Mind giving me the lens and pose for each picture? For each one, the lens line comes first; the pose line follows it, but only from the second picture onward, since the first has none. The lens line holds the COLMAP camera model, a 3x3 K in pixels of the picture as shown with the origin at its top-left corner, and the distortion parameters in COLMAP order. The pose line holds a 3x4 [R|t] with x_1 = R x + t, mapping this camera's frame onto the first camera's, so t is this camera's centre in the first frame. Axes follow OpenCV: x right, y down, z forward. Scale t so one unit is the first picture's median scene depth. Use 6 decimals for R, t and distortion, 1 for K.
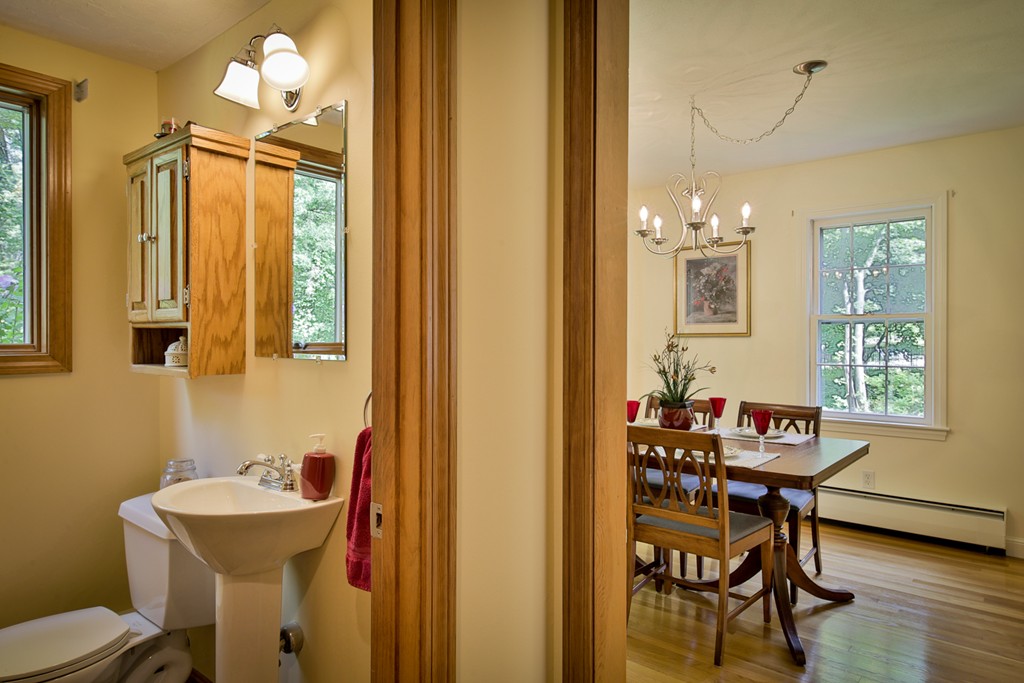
lens RADIAL K [[595.2, 0, 547.2], [0, 595.2, 339.5], [0, 0, 1]] dist [0.008614, 0.000452]
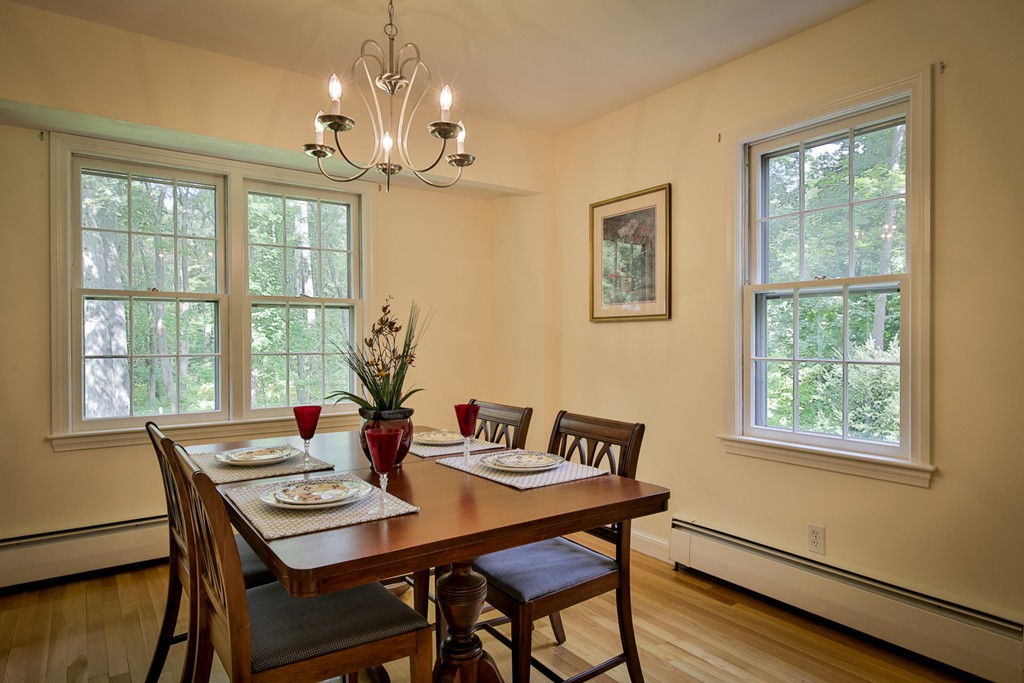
lens RADIAL K [[595.2, 0, 547.2], [0, 595.2, 339.5], [0, 0, 1]] dist [0.008614, 0.000452]
pose [[0.971230, 0.000330, -0.238143, 0.440898], [-0.000547, 0.999999, -0.000846, 0.023468], [0.238143, 0.000952, 0.971230, 0.336384]]
